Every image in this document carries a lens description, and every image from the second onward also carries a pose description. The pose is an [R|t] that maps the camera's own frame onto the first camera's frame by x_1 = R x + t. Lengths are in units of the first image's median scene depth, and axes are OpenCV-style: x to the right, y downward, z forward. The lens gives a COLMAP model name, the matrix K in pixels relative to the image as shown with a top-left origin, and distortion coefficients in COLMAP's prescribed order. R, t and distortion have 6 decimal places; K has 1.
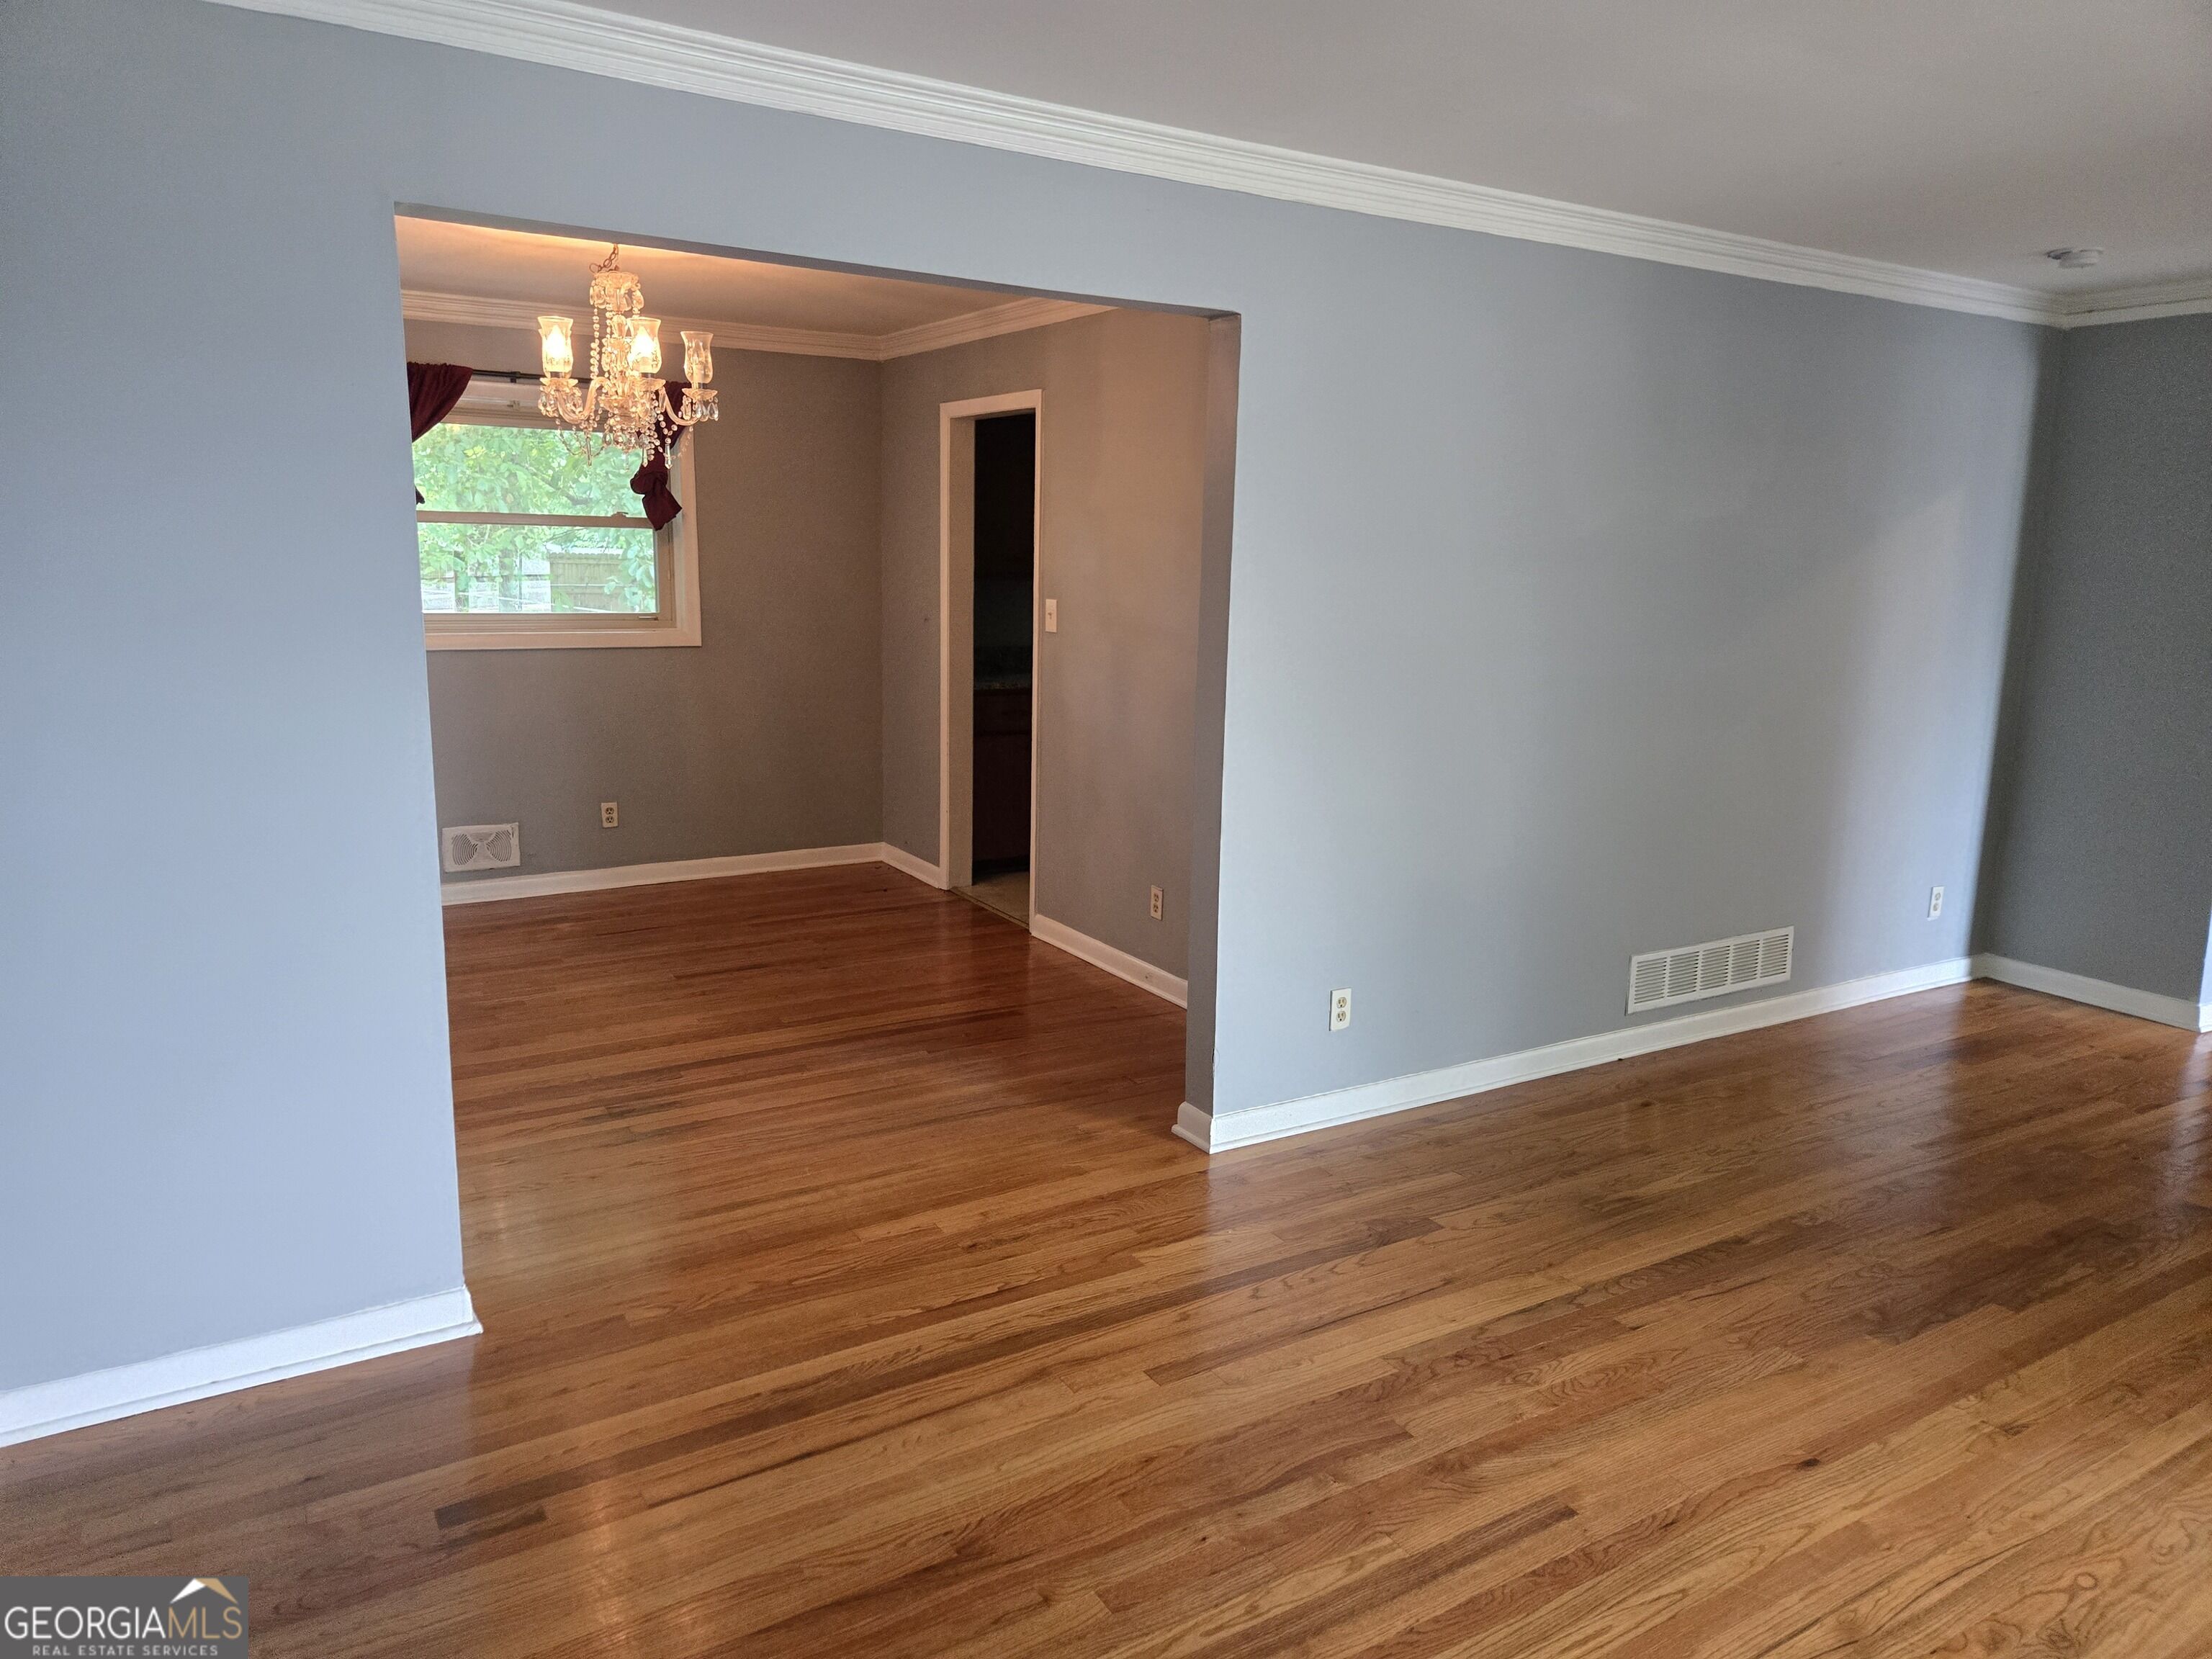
lens RADIAL K [[1487.3, 0, 1076.0], [0, 1487.3, 800.6], [0, 0, 1]] dist [0.050799, -0.050448]
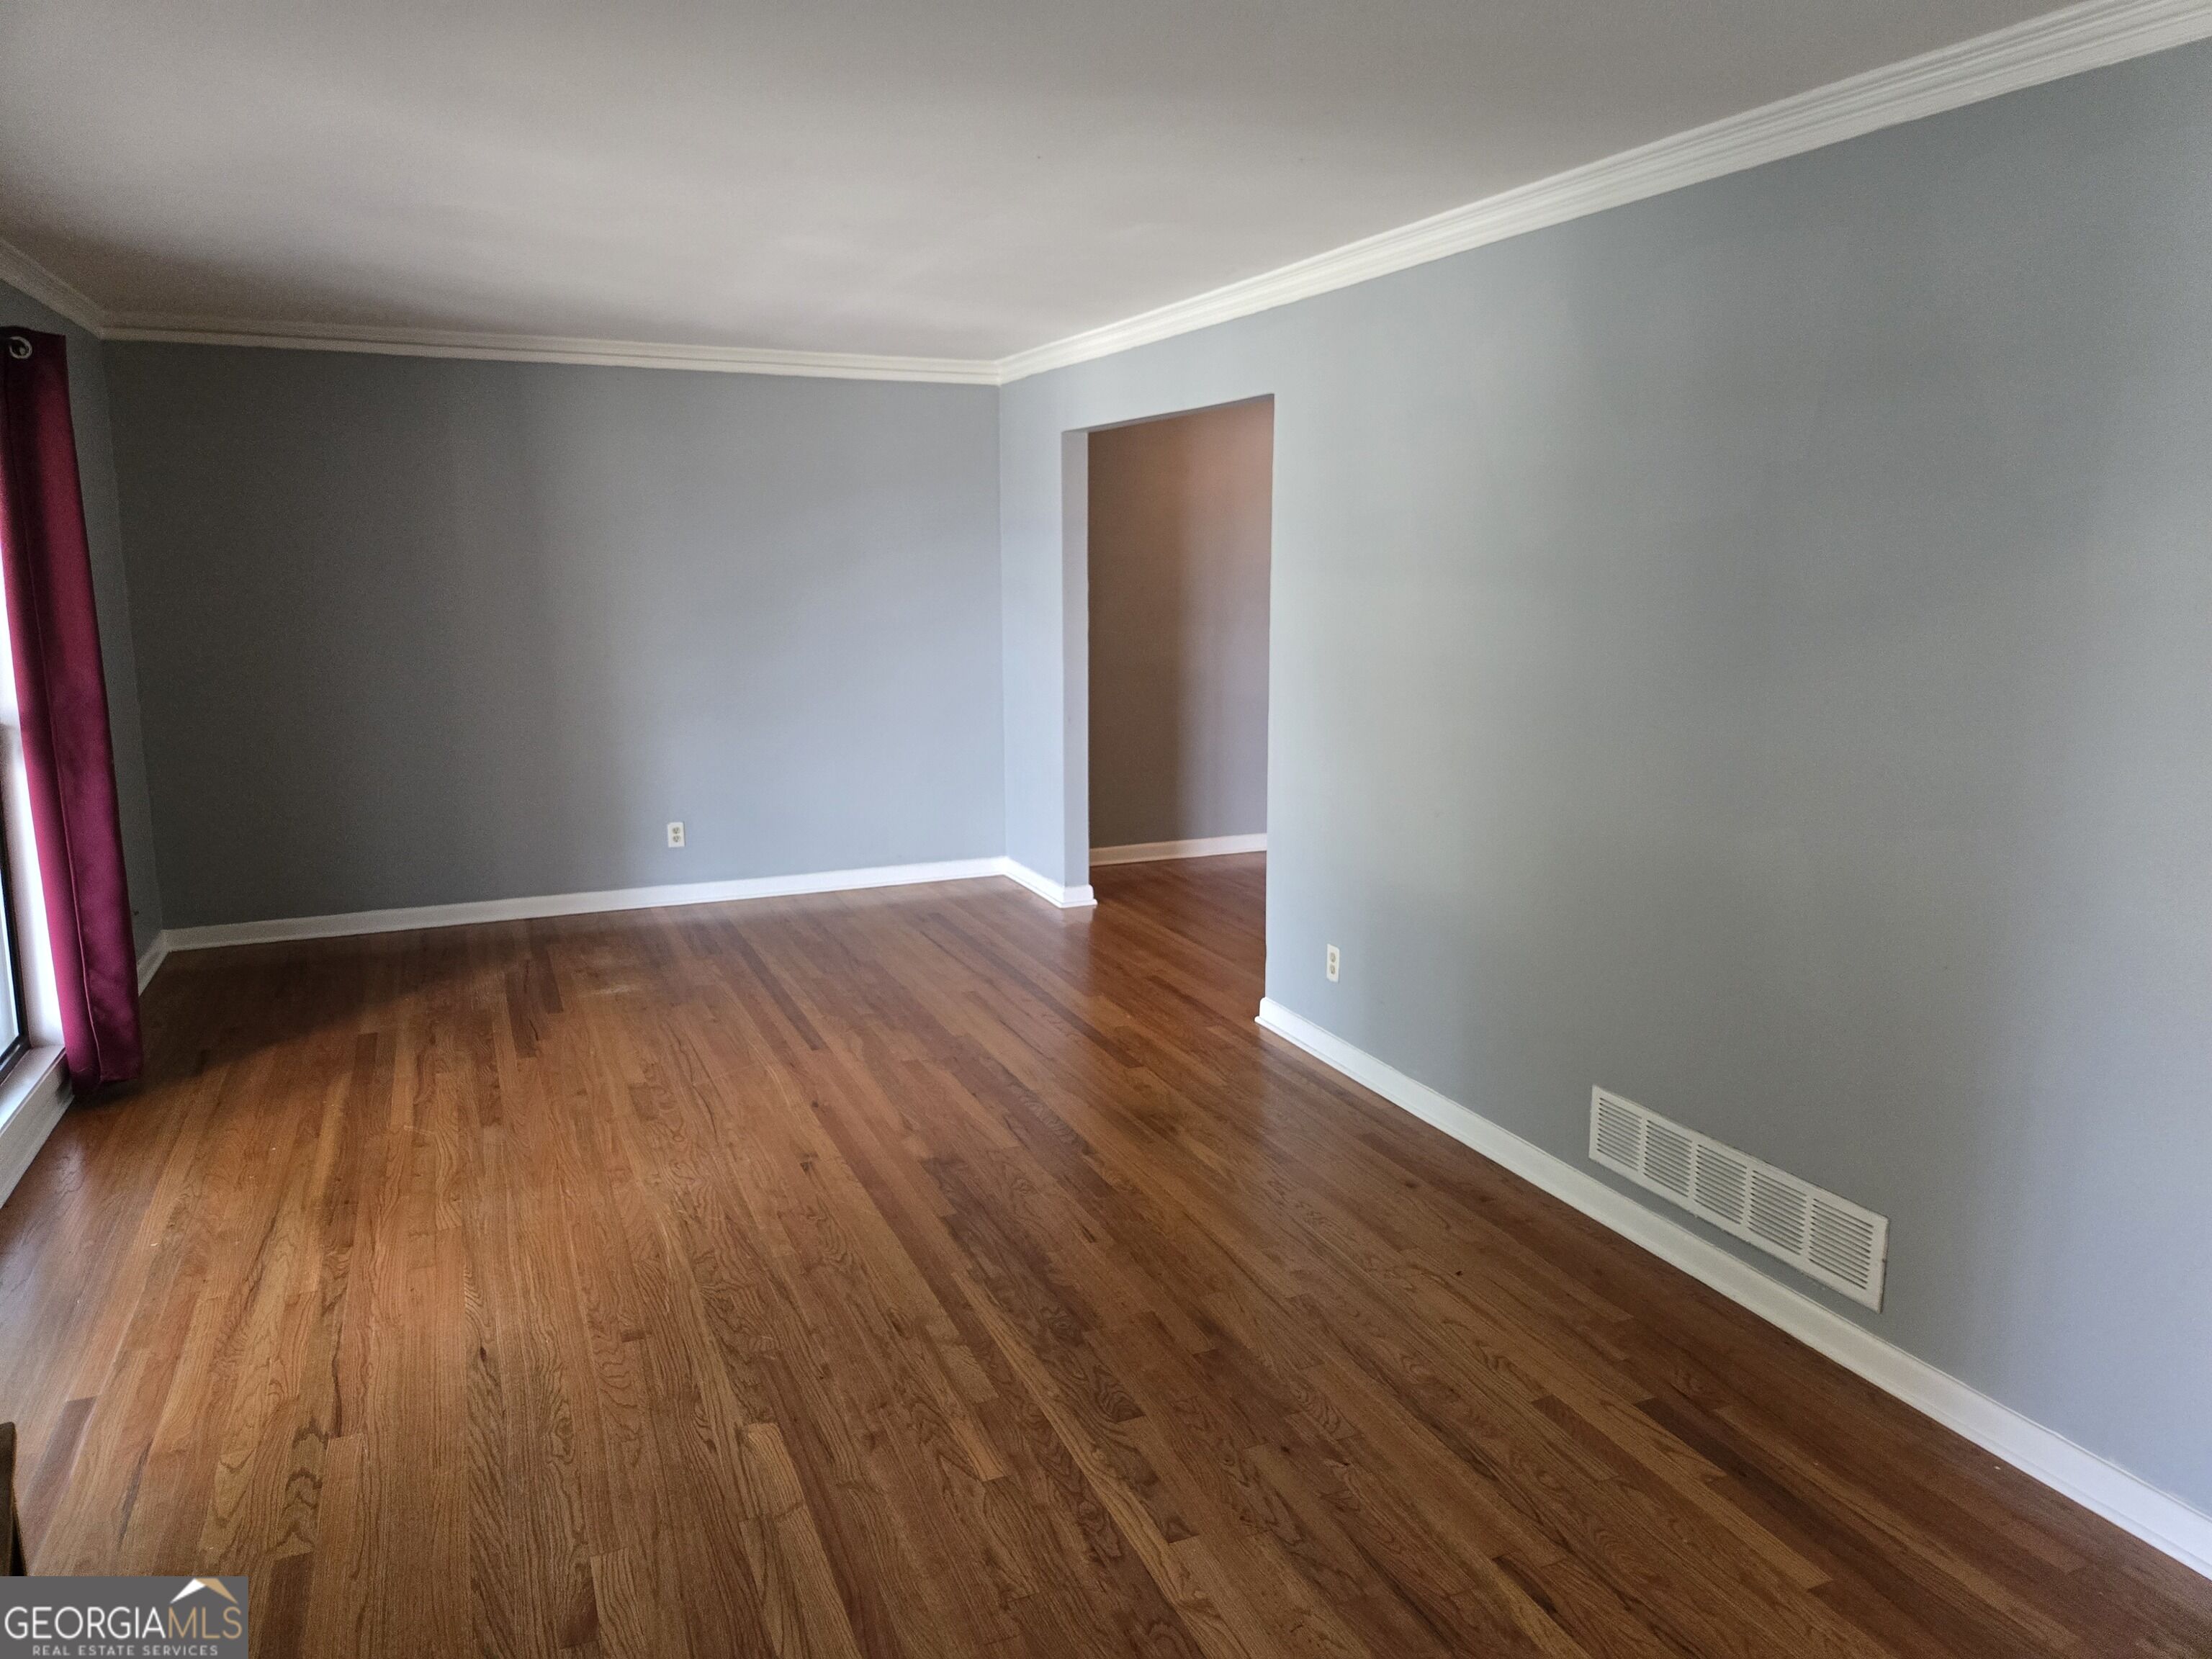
lens RADIAL K [[1487.3, 0, 1111.4], [0, 1487.3, 807.0], [0, 0, 1]] dist [0.050799, -0.050448]
pose [[-0.119440, 0.152831, -0.981008, 1.621139], [-0.170772, 0.970193, 0.171938, -0.182874], [0.978045, 0.188065, -0.089780, 1.121051]]
